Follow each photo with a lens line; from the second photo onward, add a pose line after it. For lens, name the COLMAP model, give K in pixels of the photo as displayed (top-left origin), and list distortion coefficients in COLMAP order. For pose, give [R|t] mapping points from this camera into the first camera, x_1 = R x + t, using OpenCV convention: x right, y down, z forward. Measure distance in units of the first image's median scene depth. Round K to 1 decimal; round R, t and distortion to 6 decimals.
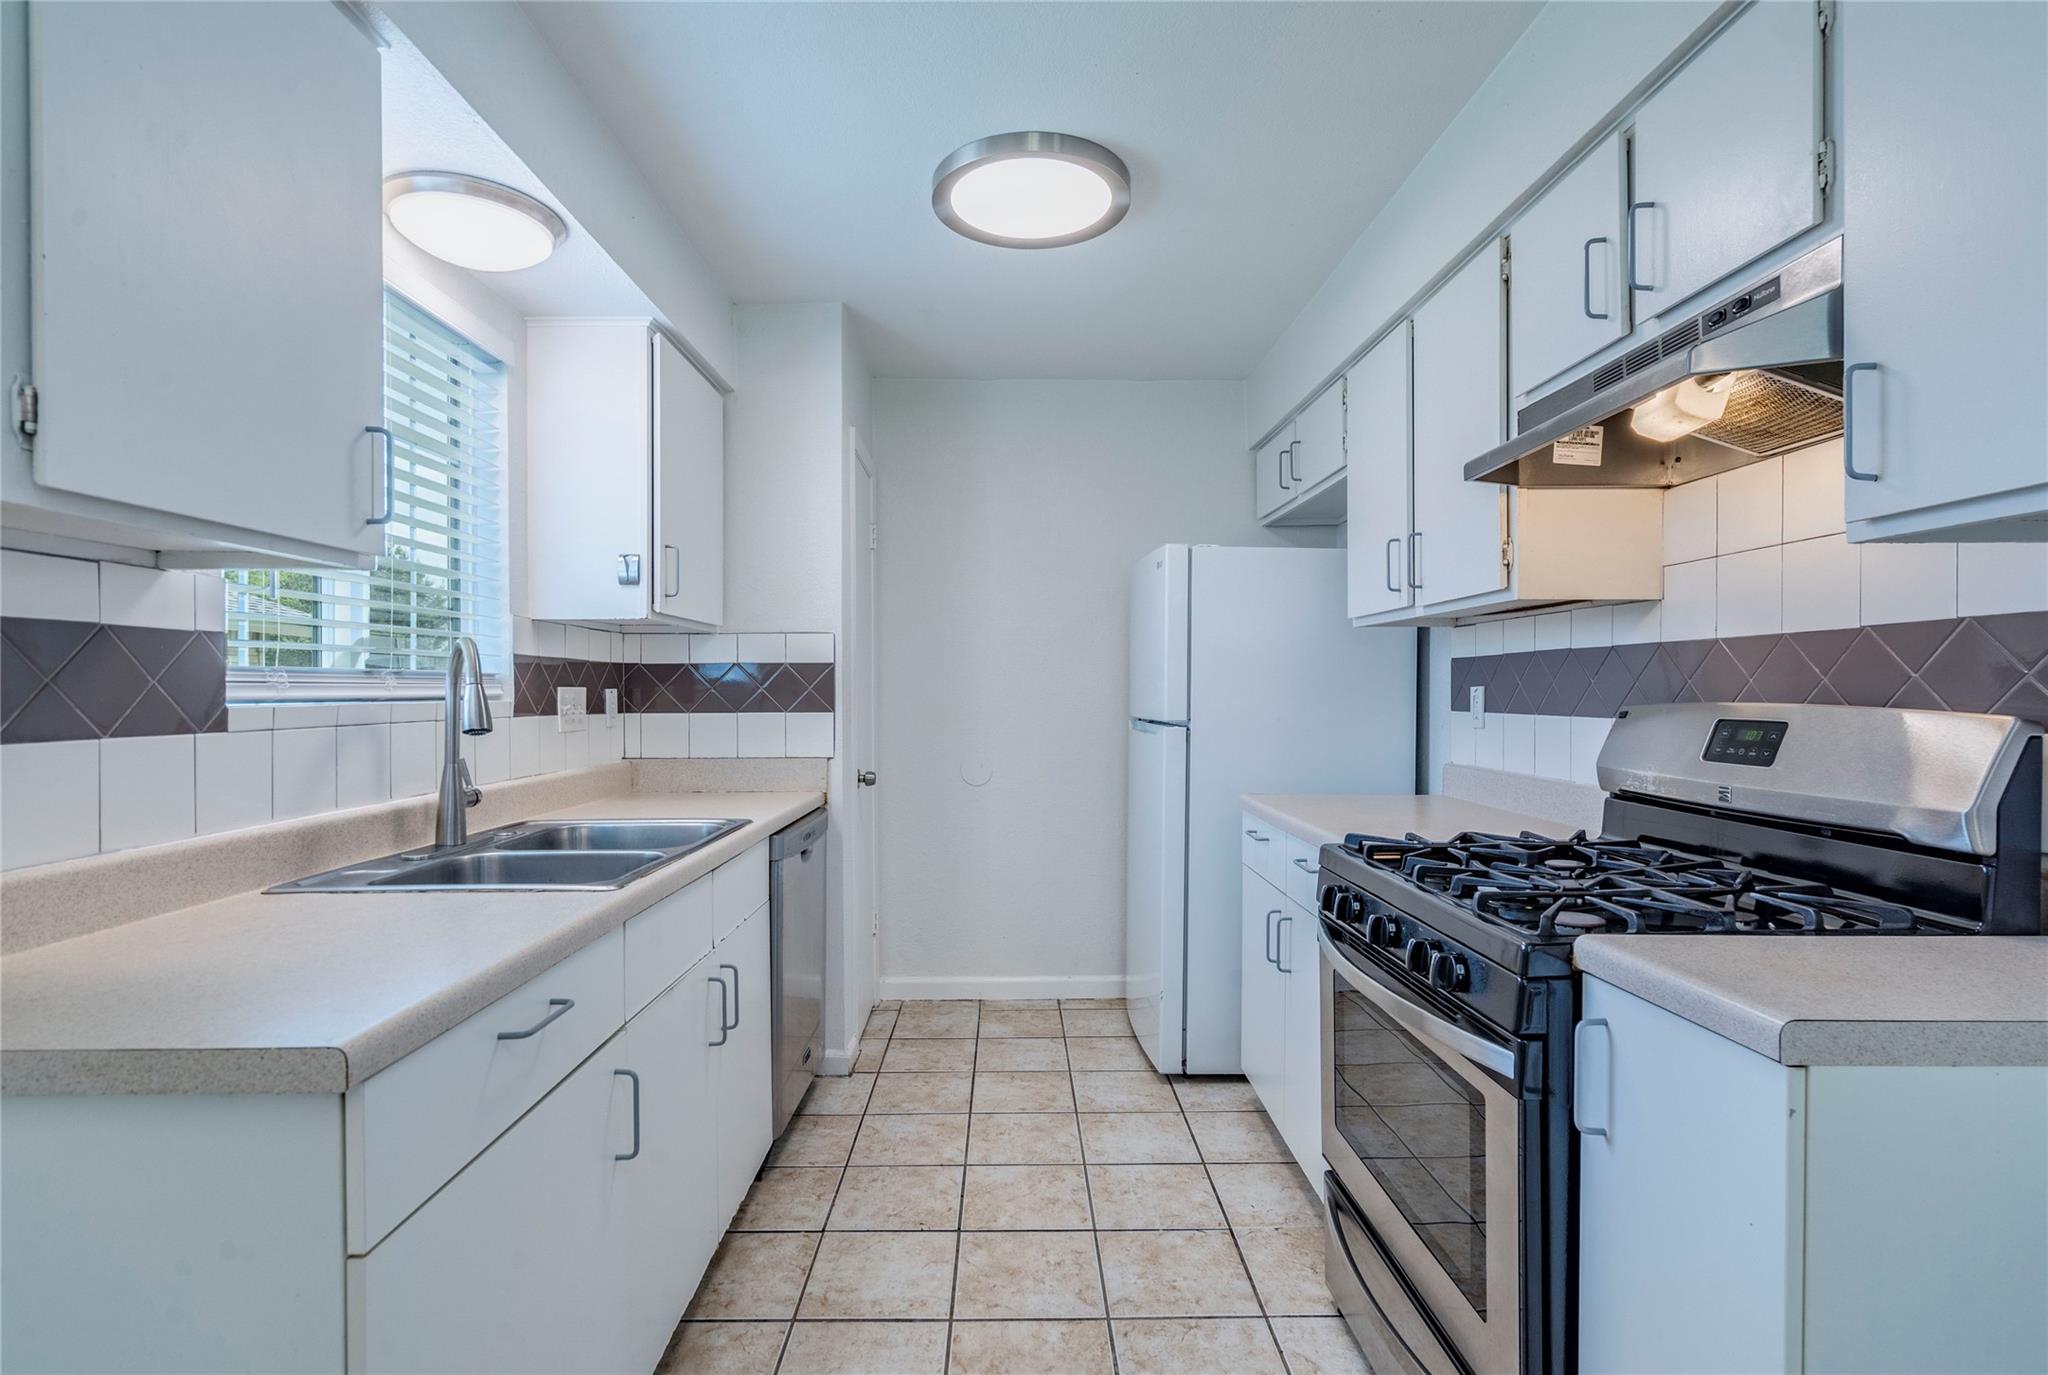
lens RADIAL K [[981.0, 0, 1027.2], [0, 981.0, 727.8], [0, 0, 1]] dist [0.000913, 0.000281]
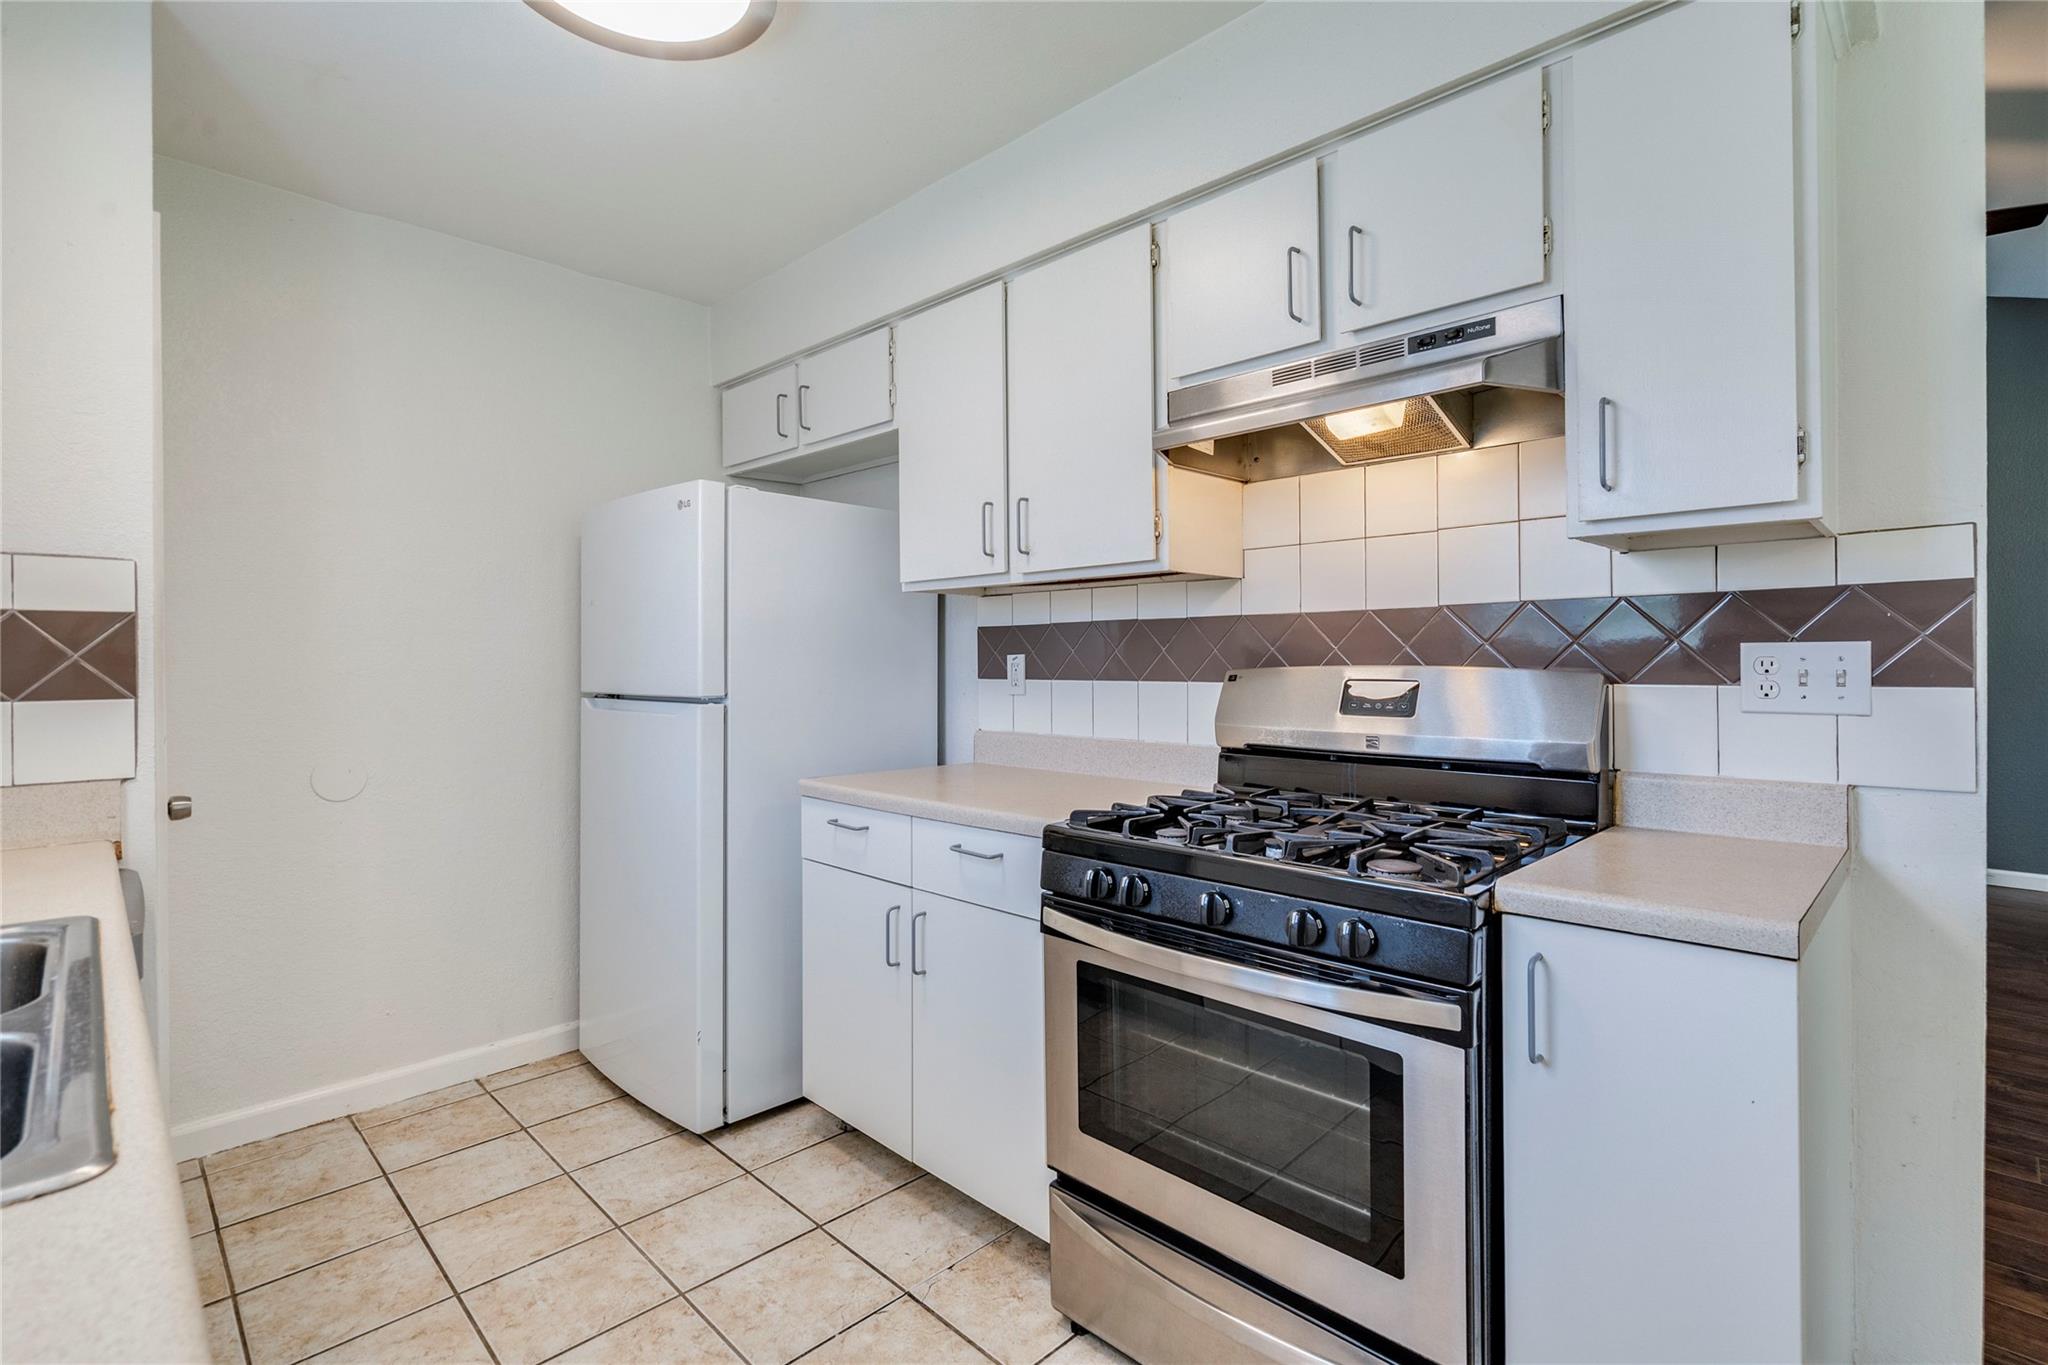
lens RADIAL K [[953.0, 0, 1030.9], [0, 953.0, 680.3], [0, 0, 1]] dist [-0.002491, 0.000059]
pose [[0.716834, -0.017346, 0.697028, -0.248944], [0.031338, 0.999482, -0.007356, -0.007479], [-0.696539, 0.027117, 0.717007, 0.286586]]
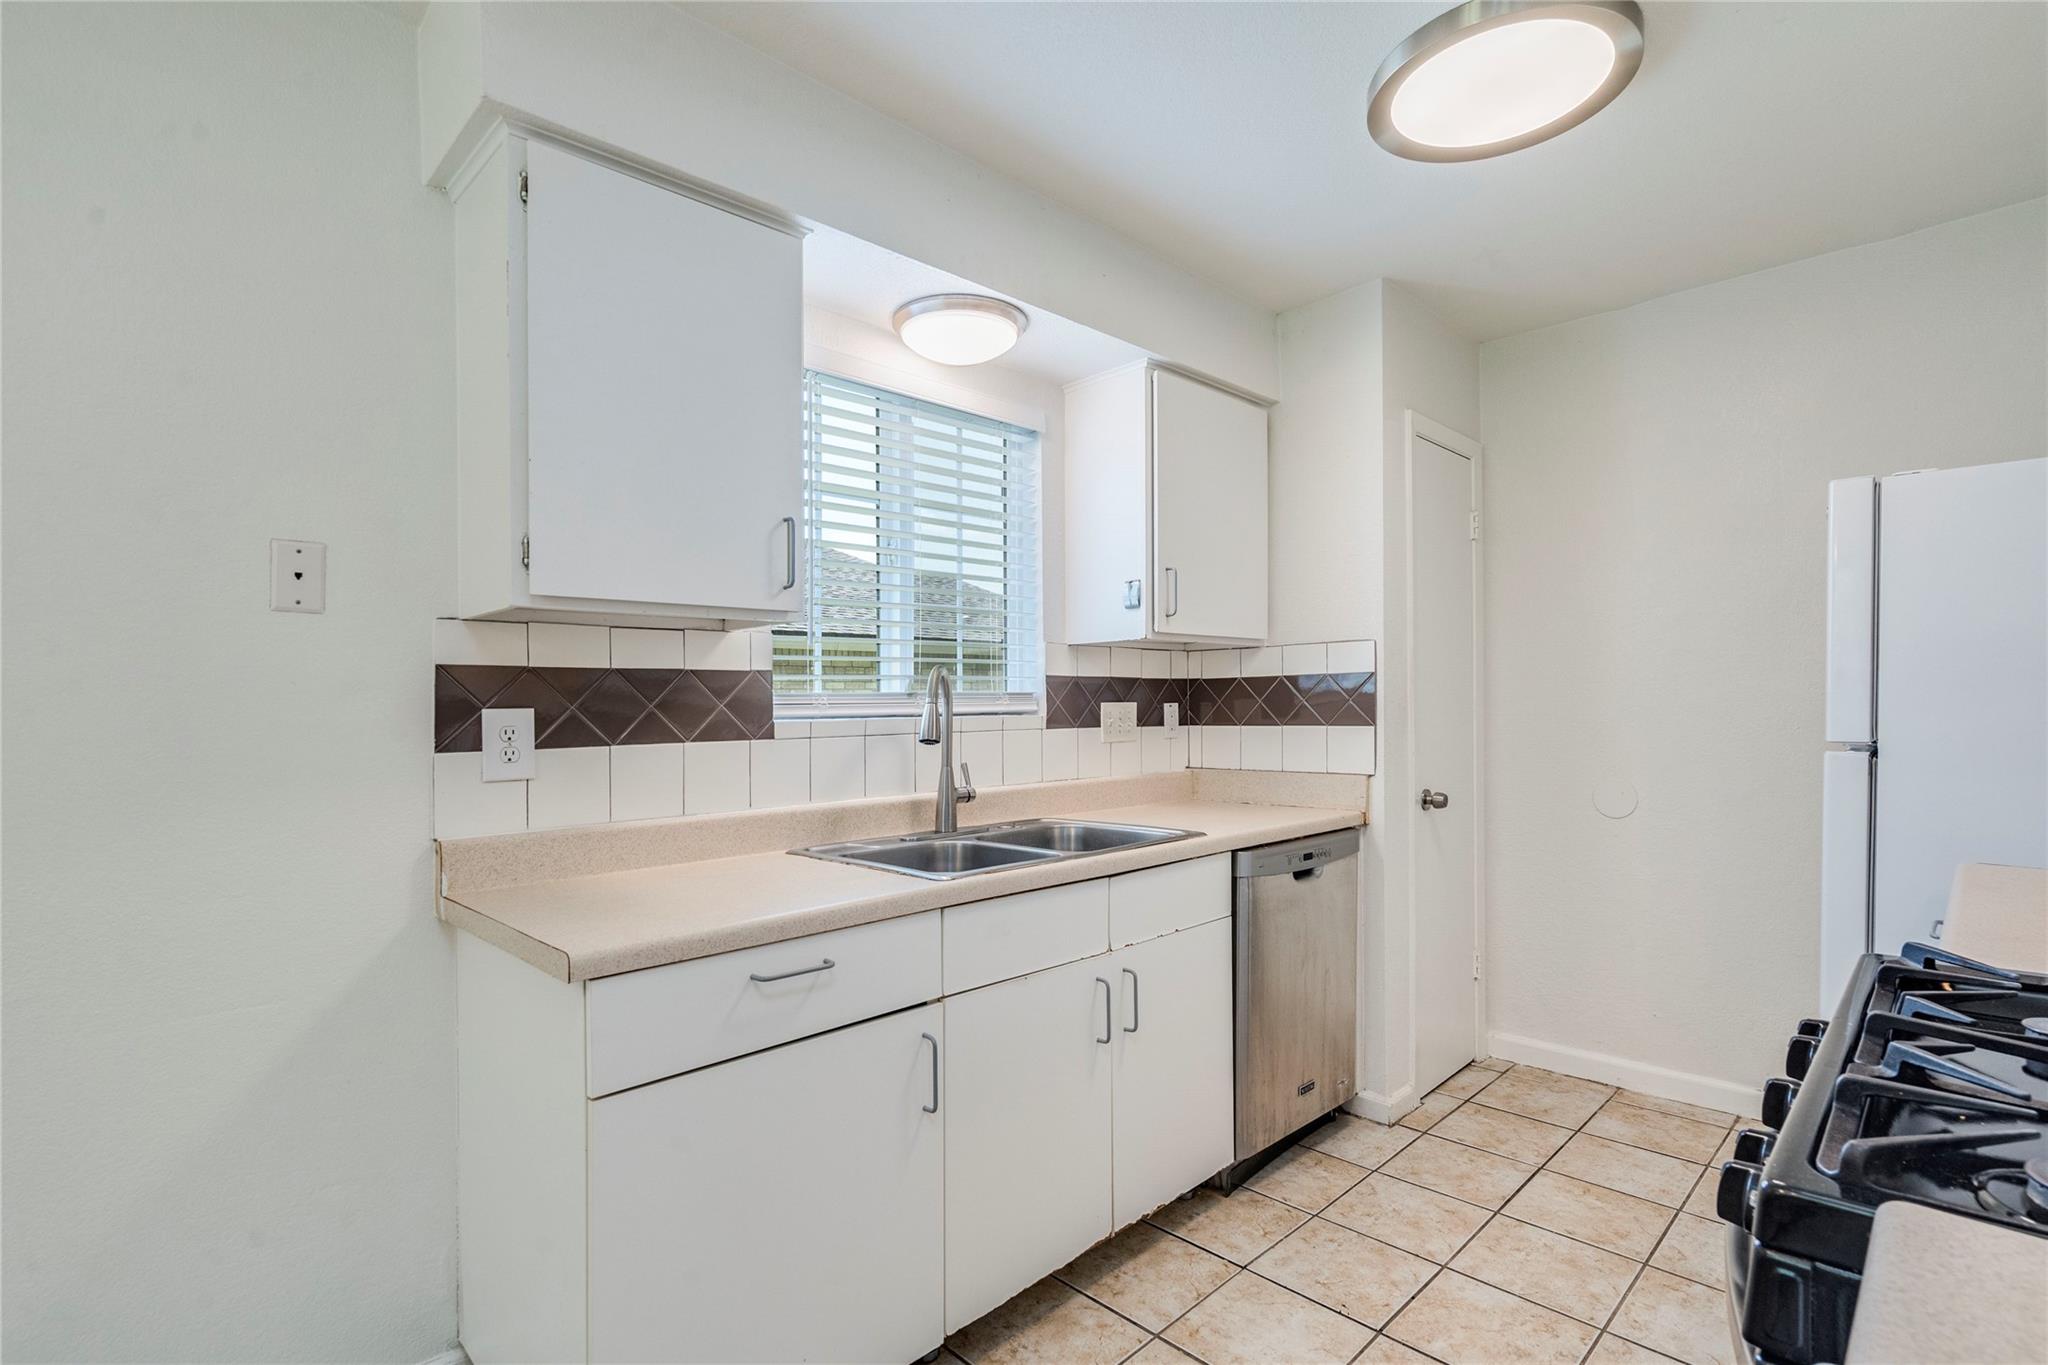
lens RADIAL K [[972.2, 0, 1035.2], [0, 972.2, 734.6], [0, 0, 1]] dist [-0.003346, -0.000025]
pose [[0.689295, 0.011576, -0.724389, 0.293354], [-0.013641, 0.999902, 0.002999, -0.007089], [0.724353, 0.007815, 0.689385, 0.171061]]
